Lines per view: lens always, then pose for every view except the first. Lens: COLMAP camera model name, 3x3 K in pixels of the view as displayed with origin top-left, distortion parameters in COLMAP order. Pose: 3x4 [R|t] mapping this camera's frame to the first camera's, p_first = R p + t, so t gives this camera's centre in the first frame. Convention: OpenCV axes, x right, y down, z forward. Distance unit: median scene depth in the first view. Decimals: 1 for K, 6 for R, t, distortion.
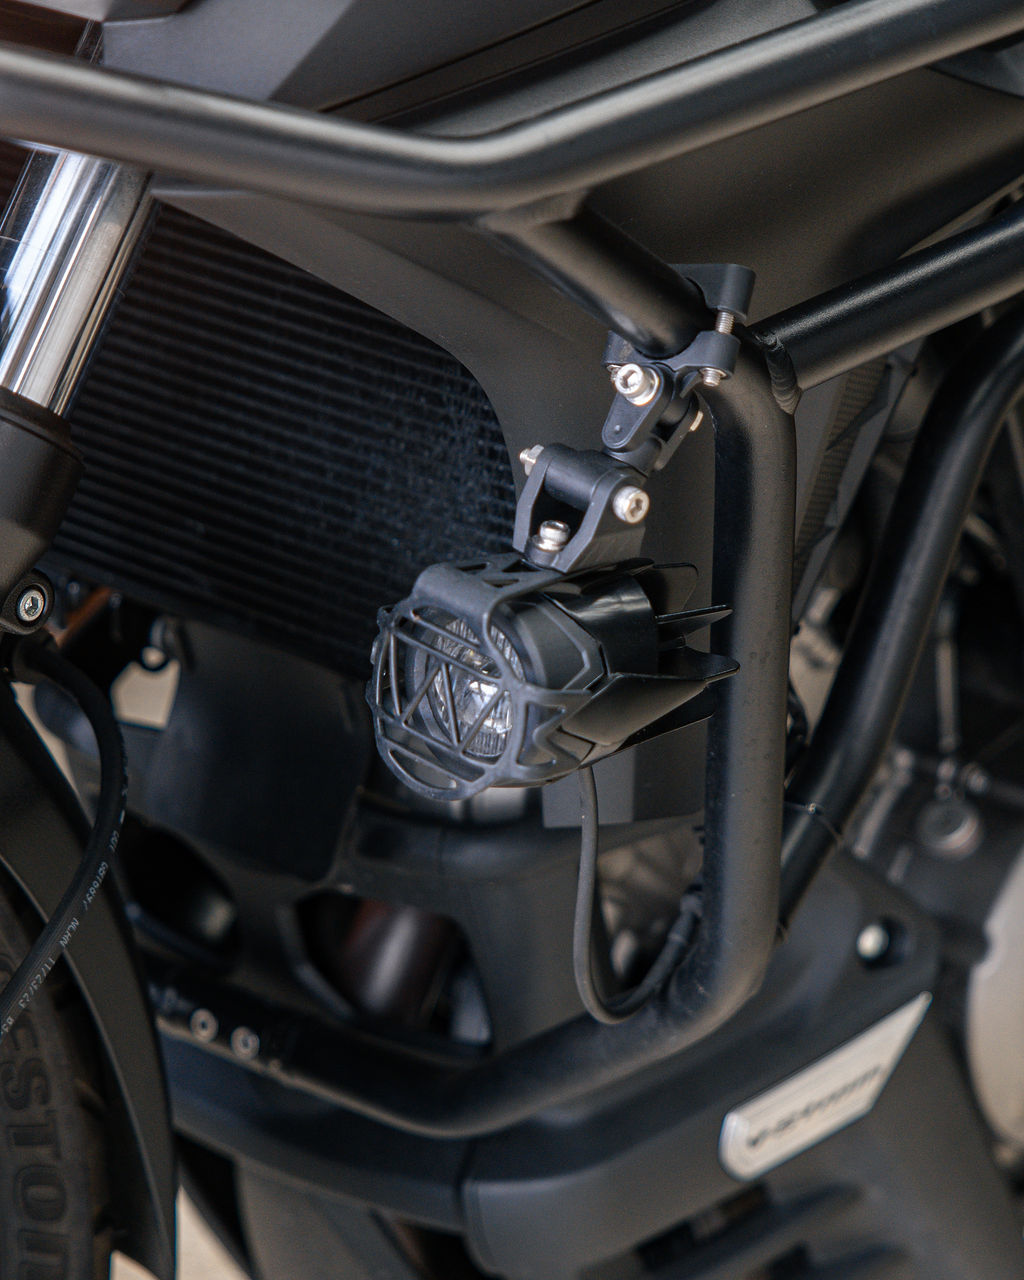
lens RADIAL K [[4672.0, 0, 512.0], [0, 4672.0, 640.0], [0, 0, 1]] dist [-0.056904, -2.540519]
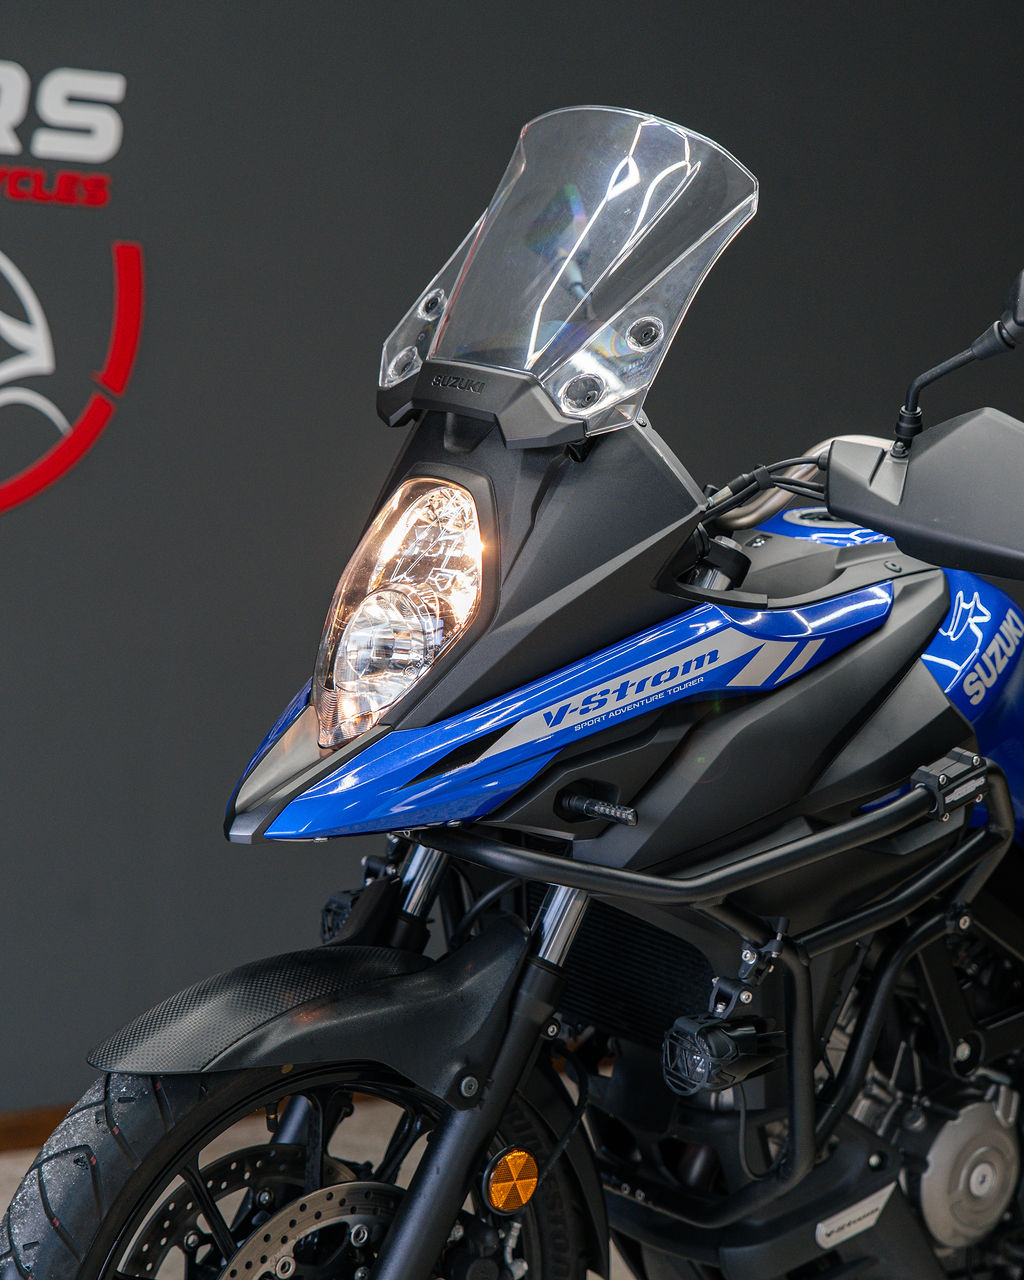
lens RADIAL K [[2818.1, 0, 512.0], [0, 2818.1, 640.0], [0, 0, 1]] dist [-0.090893, -0.190500]
pose [[0.988930, -0.013452, -0.147774, 0.127748], [-0.009066, 0.988545, -0.150654, 0.015705], [0.148107, 0.150326, 0.977480, -0.725415]]
